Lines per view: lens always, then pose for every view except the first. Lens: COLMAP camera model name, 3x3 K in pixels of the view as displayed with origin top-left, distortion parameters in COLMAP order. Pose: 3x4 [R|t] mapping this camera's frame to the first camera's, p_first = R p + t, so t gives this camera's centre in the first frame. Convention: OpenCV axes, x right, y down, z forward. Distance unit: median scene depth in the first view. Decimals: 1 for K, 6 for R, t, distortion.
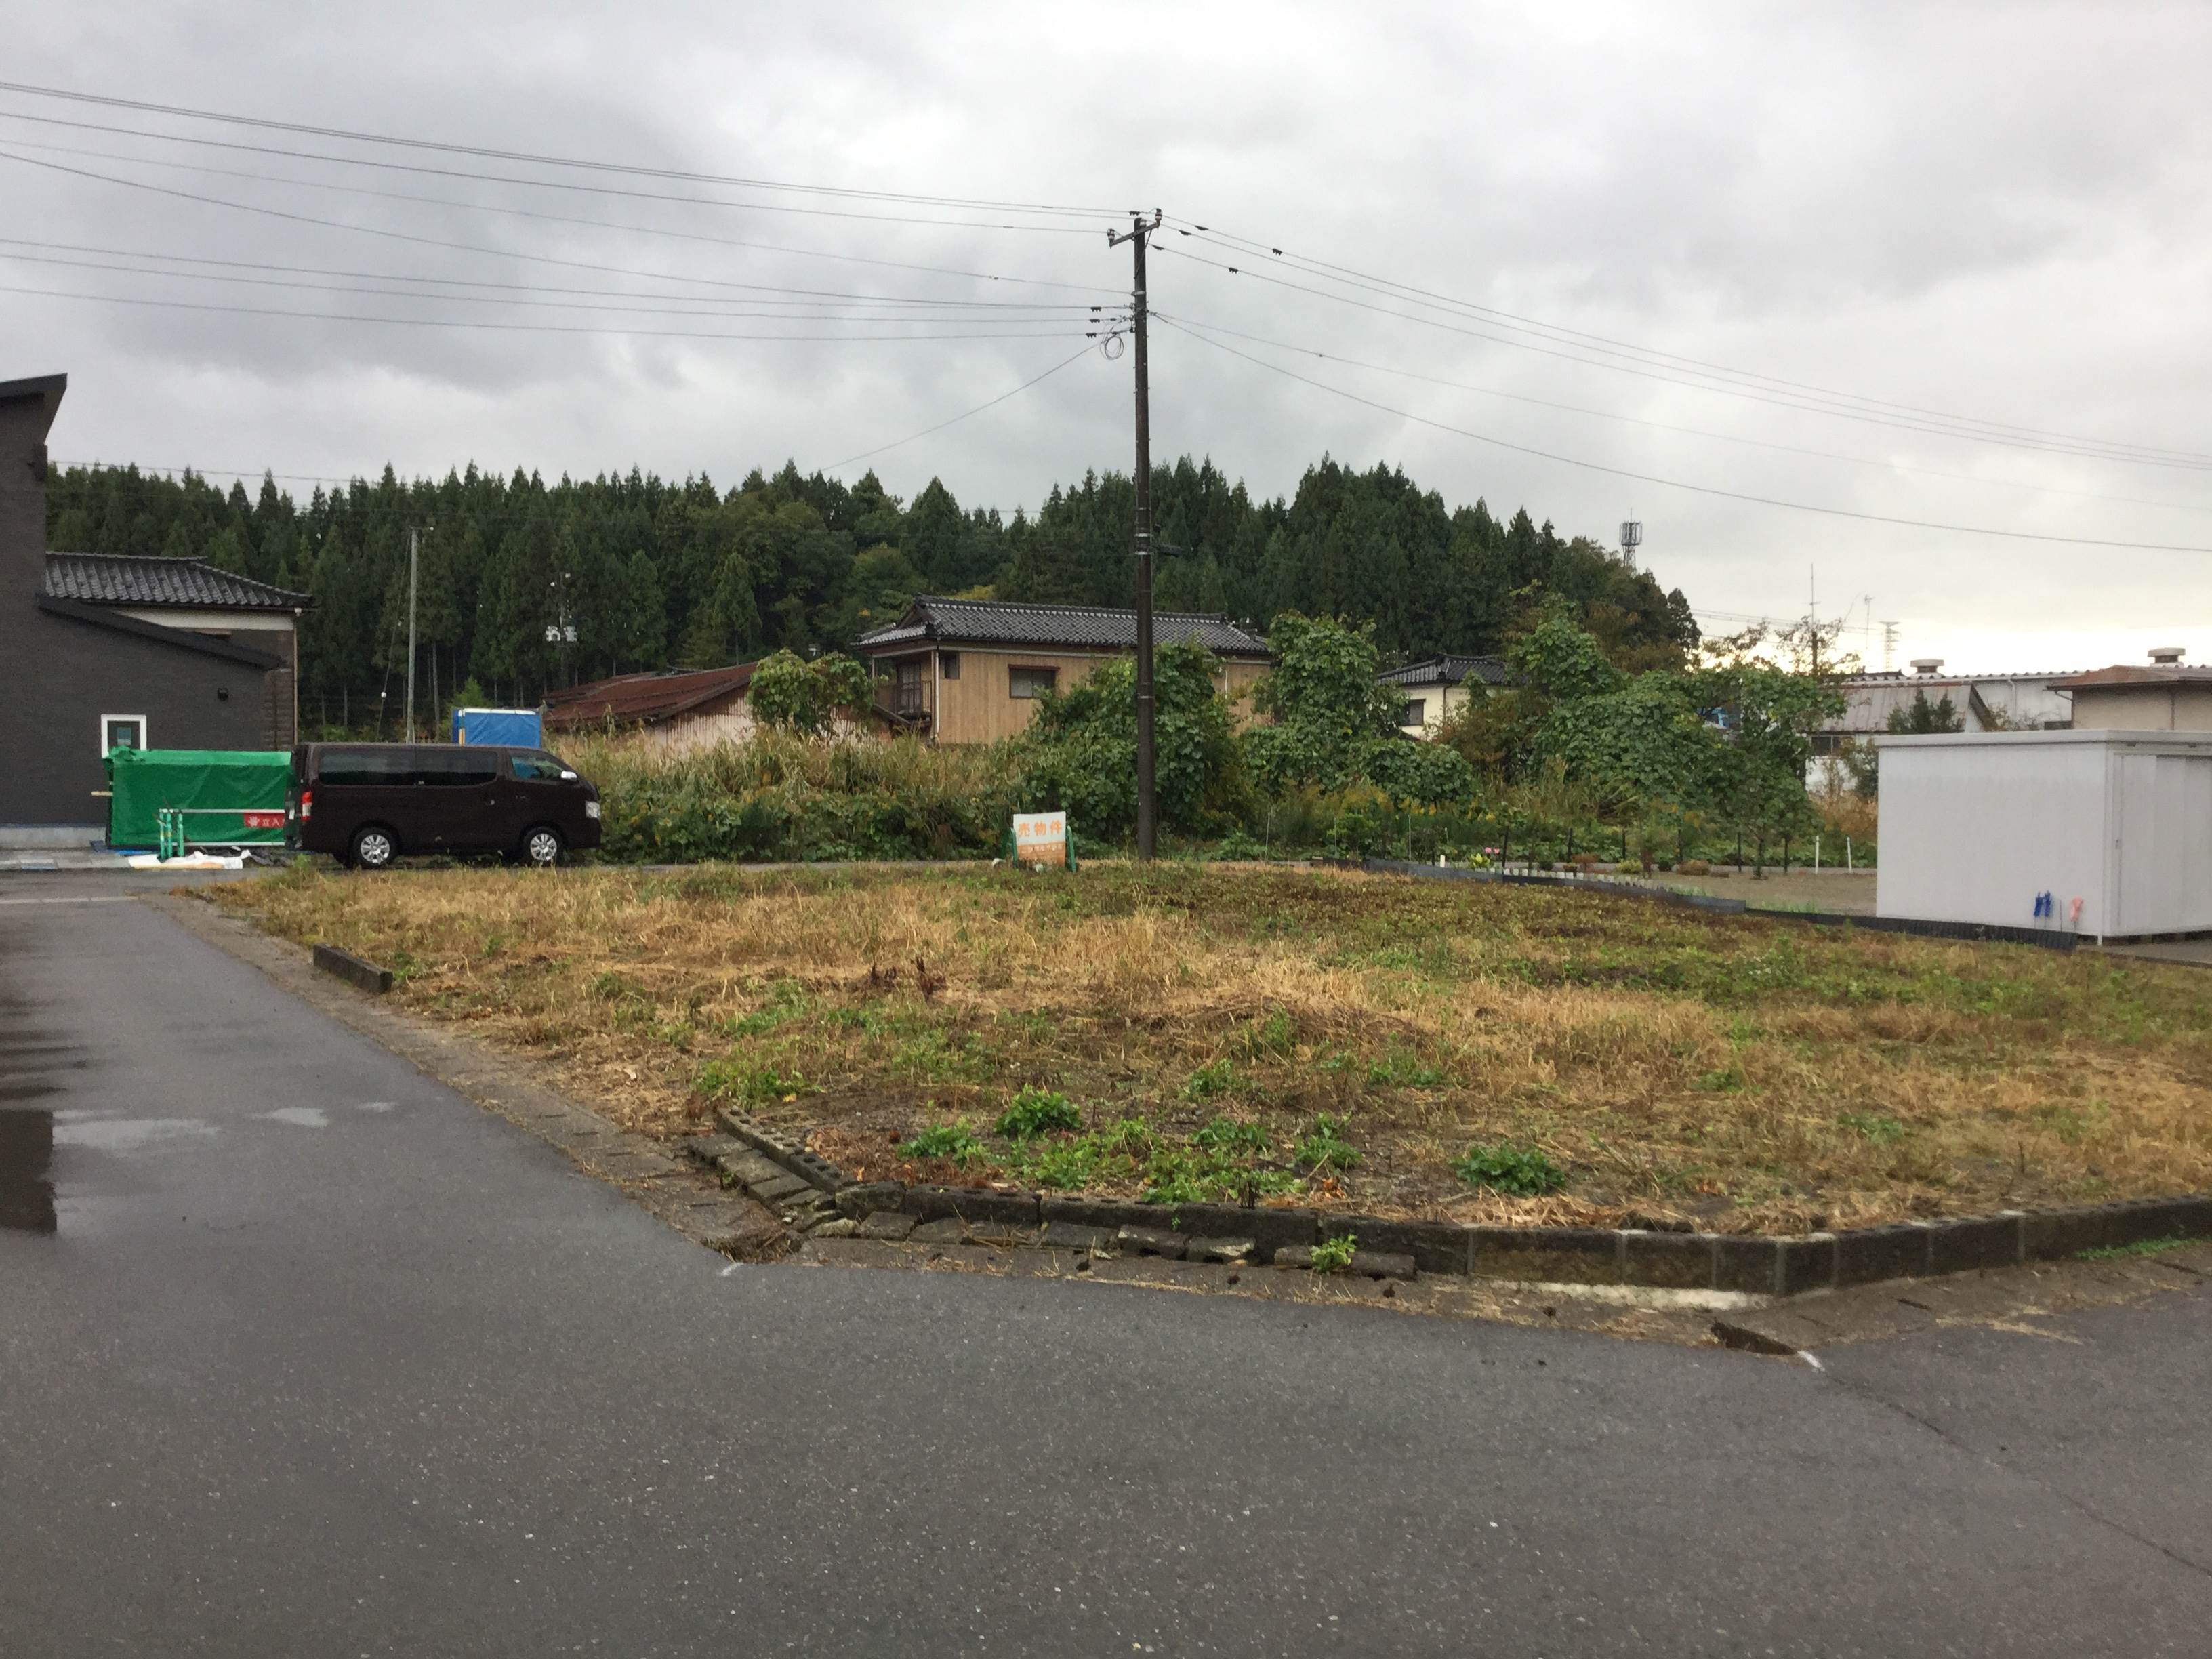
lens RADIAL K [[1967.8, 0, 1110.0], [0, 1967.8, 851.8], [0, 0, 1]] dist [0.110413, -0.205175]
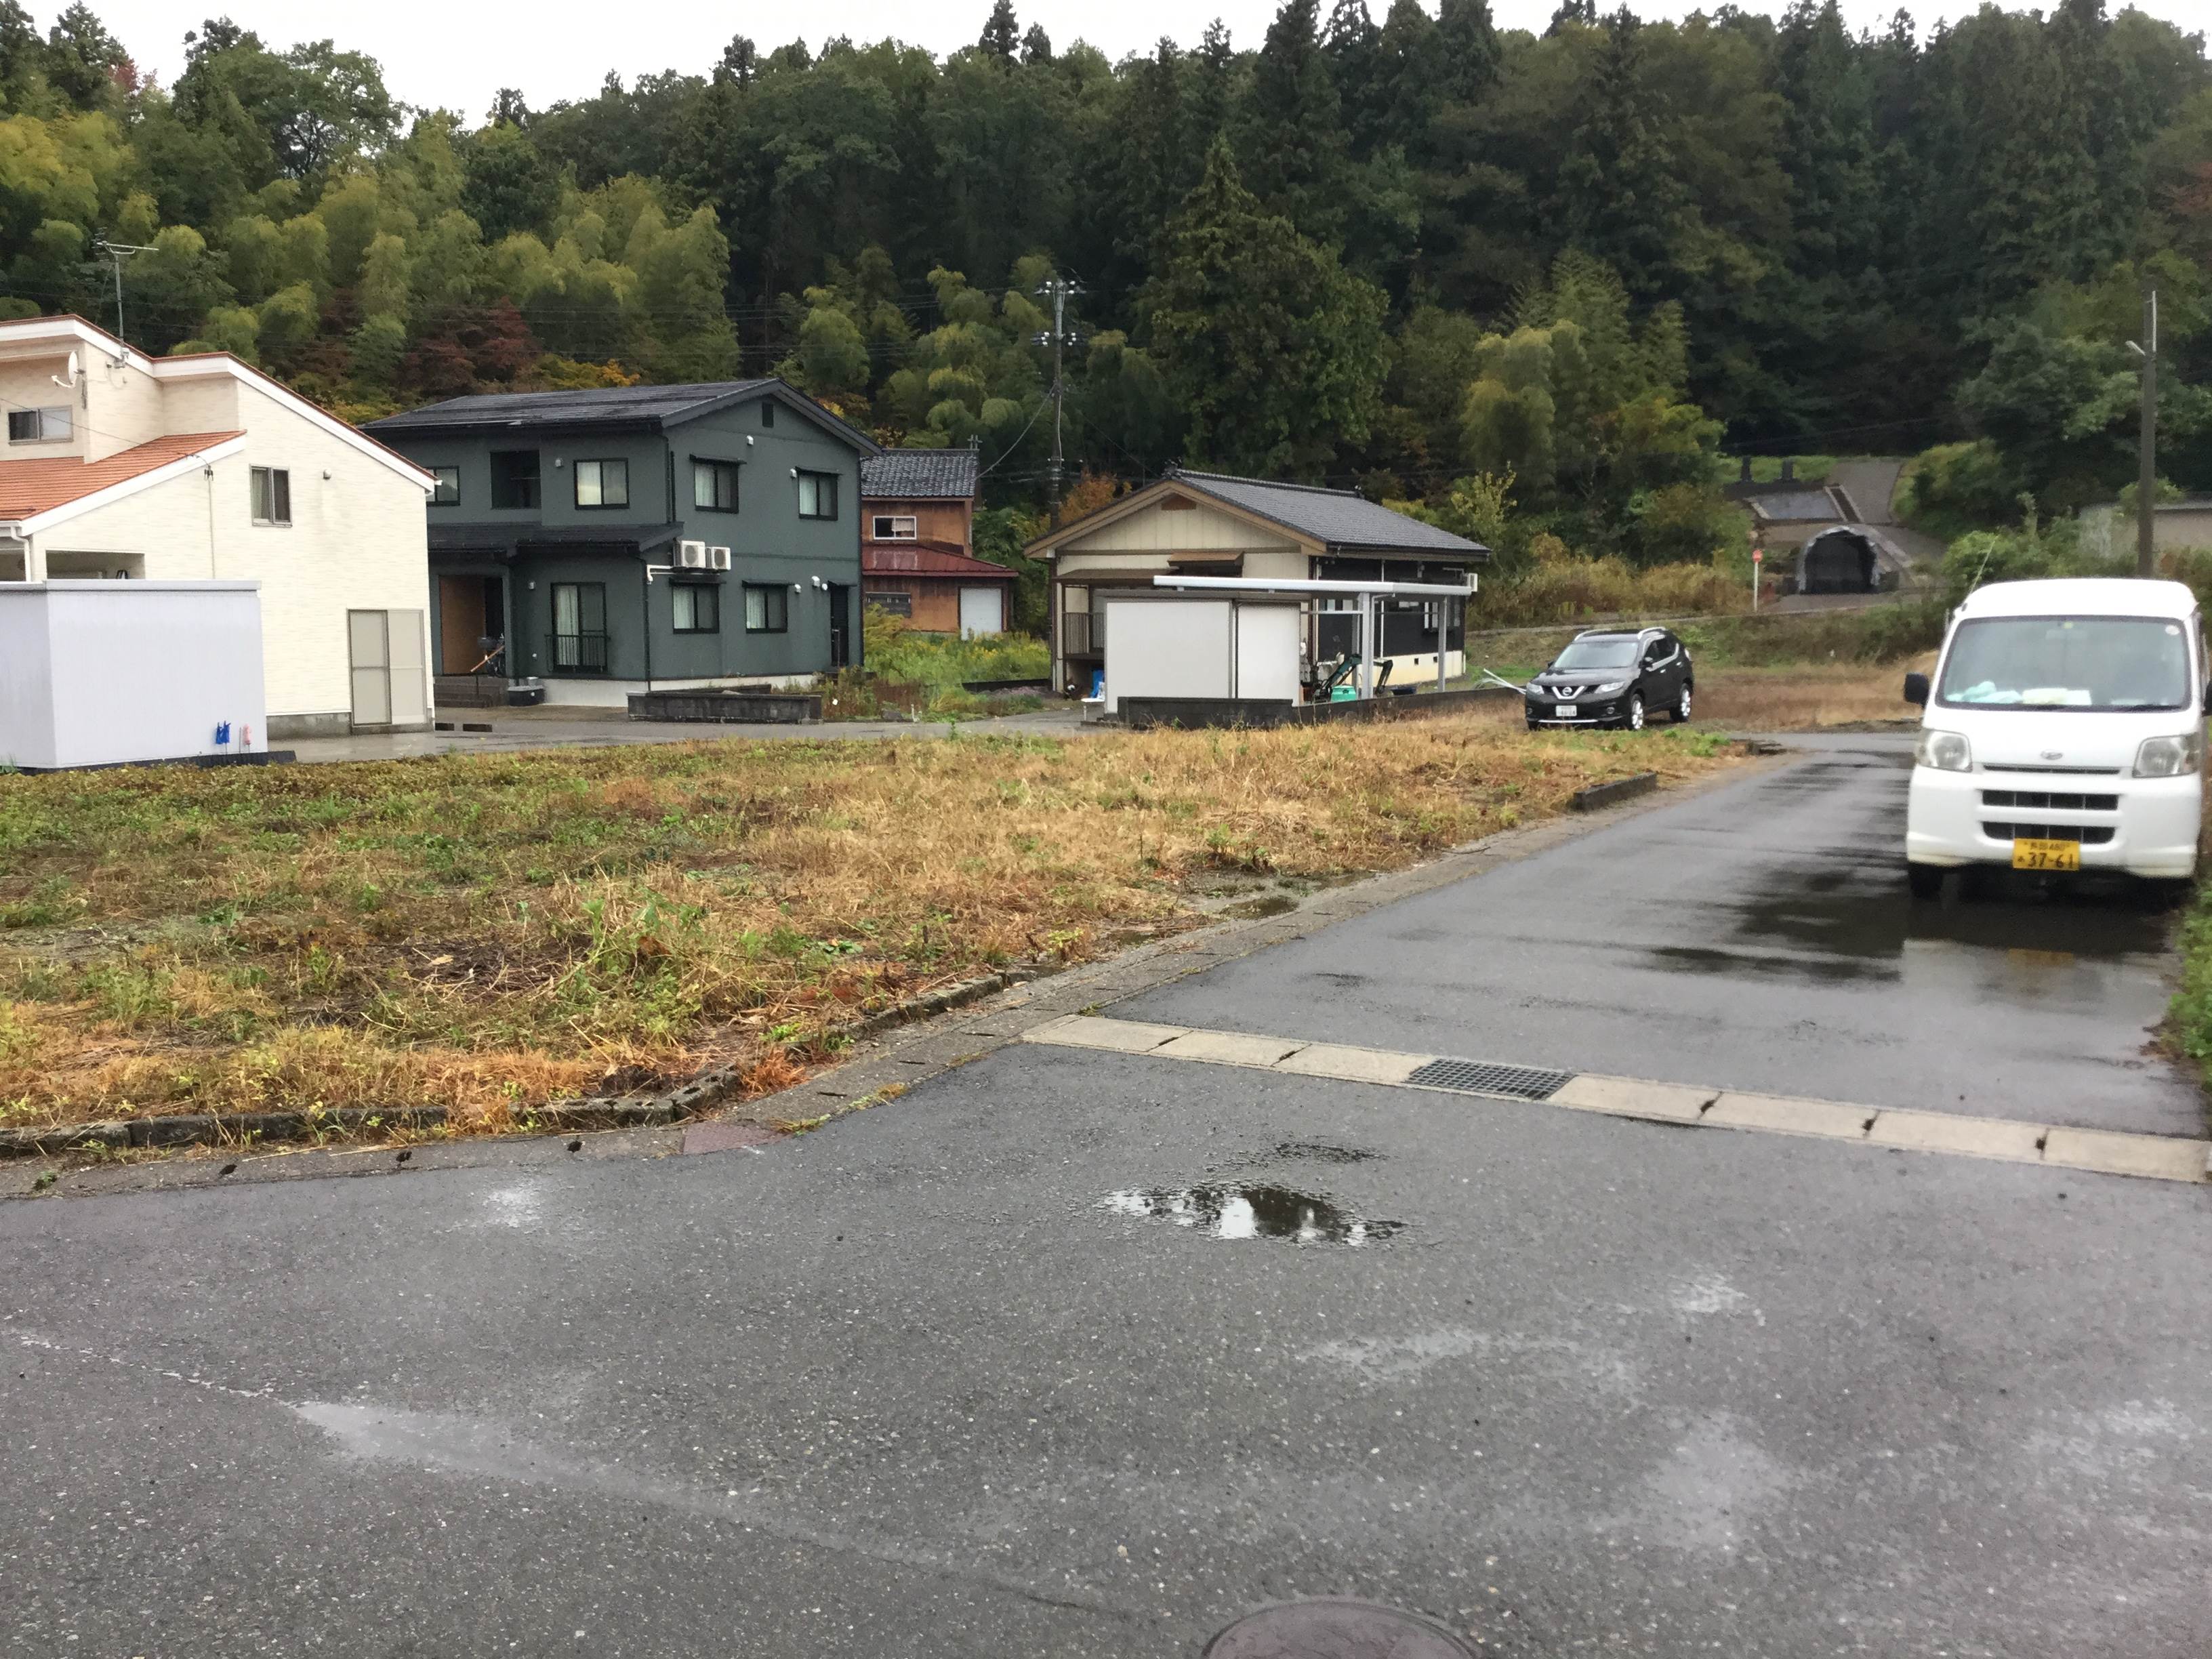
lens RADIAL K [[1967.8, 0, 1100.8], [0, 1967.8, 821.0], [0, 0, 1]] dist [0.110413, -0.205175]
pose [[-0.513111, -0.094018, 0.853158, -0.763865], [0.031831, 0.991215, 0.128376, -0.053796], [-0.857732, 0.093028, -0.505610, 1.153968]]
